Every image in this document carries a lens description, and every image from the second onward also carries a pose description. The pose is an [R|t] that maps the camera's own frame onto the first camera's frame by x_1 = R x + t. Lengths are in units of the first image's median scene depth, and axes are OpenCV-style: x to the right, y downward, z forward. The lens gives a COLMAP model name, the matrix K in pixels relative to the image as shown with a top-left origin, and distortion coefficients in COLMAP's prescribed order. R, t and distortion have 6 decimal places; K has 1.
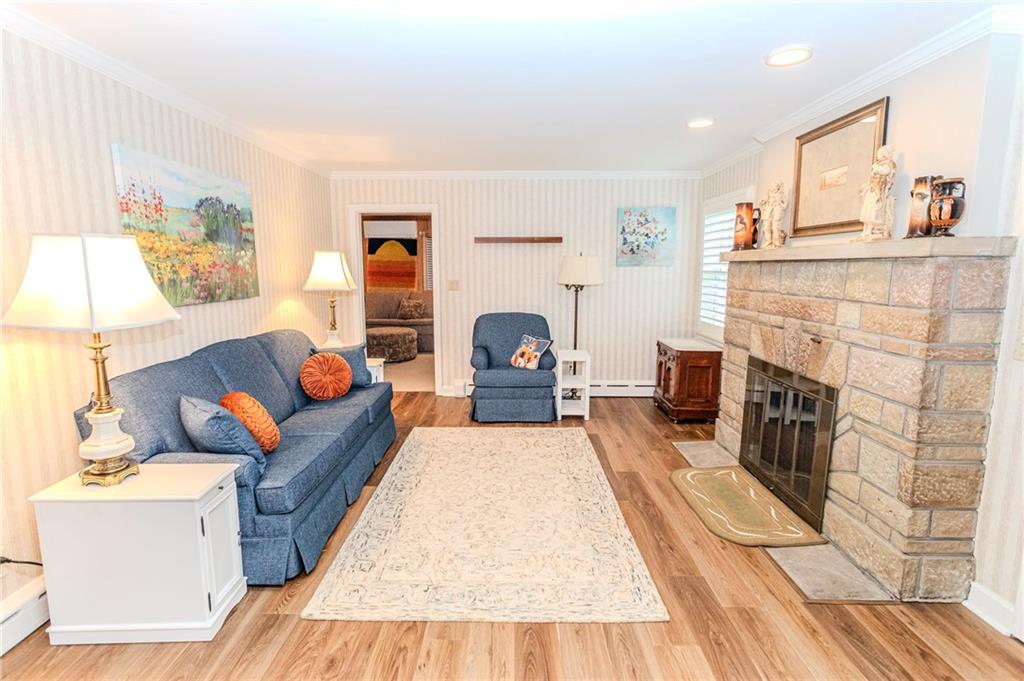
lens RADIAL K [[501.0, 0, 512.0], [0, 501.0, 340.5], [0, 0, 1]] dist [0.001431, 0.000130]
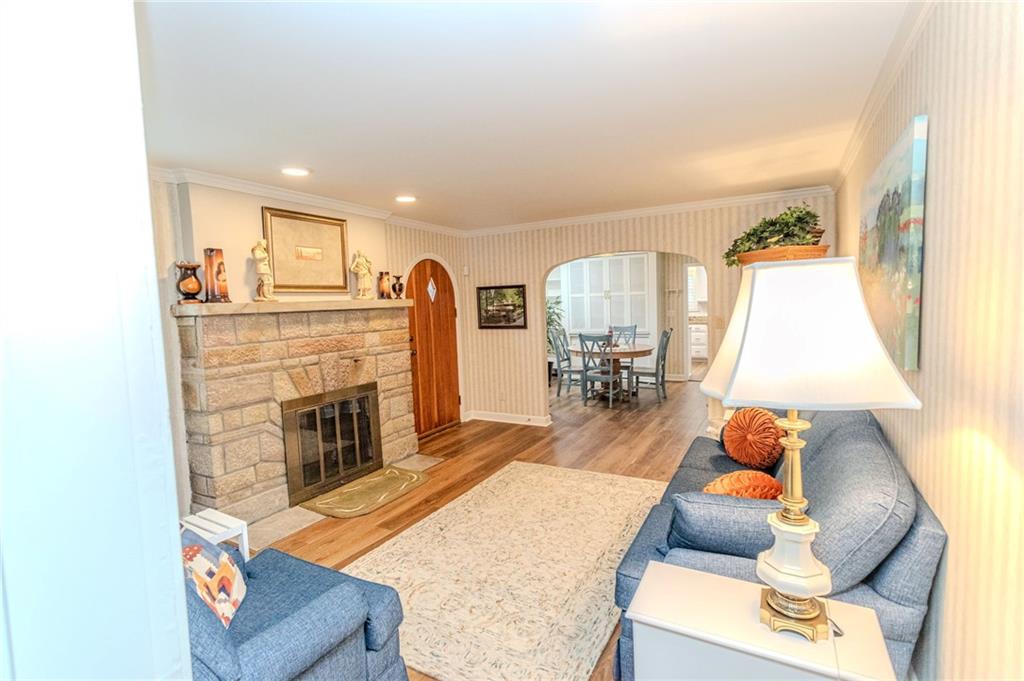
lens RADIAL K [[482.7, 0, 508.9], [0, 482.7, 337.3], [0, 0, 1]] dist [0.002190, 0.000485]
pose [[-0.869915, -0.004955, 0.493177, -0.549350], [0.108115, 0.973712, 0.200488, -0.320367], [-0.481206, 0.227727, -0.846511, 2.029967]]
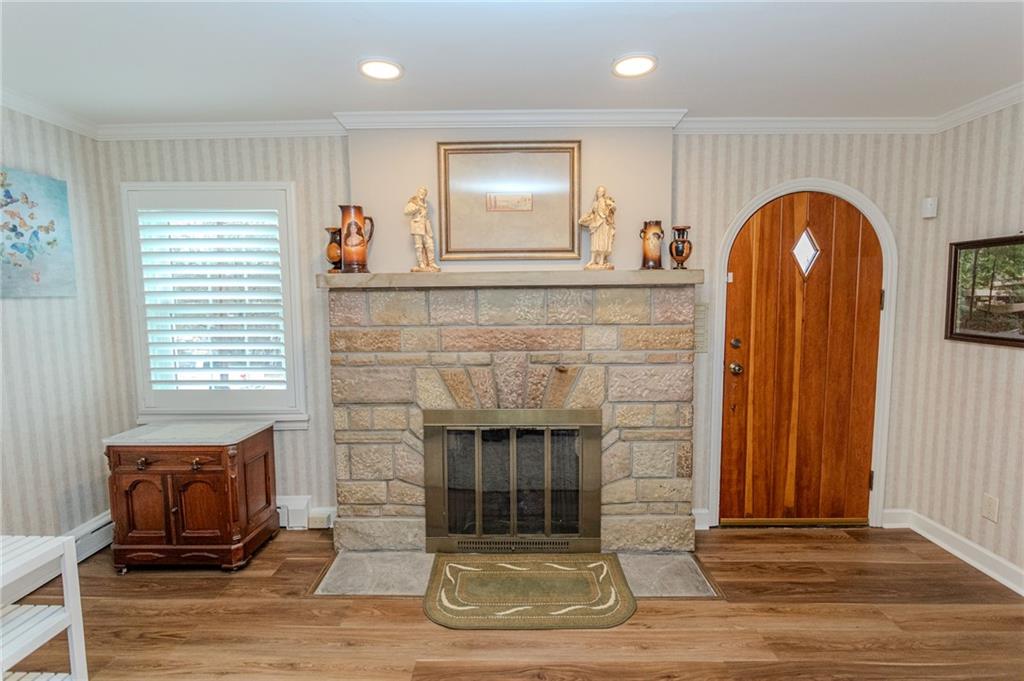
lens RADIAL K [[482.7, 0, 508.9], [0, 482.7, 337.3], [0, 0, 1]] dist [0.002190, 0.000485]
pose [[0.010409, -0.096106, 0.995317, -0.316247], [0.156311, 0.983290, 0.093310, -0.162415], [-0.987653, 0.154608, 0.025257, 1.065839]]
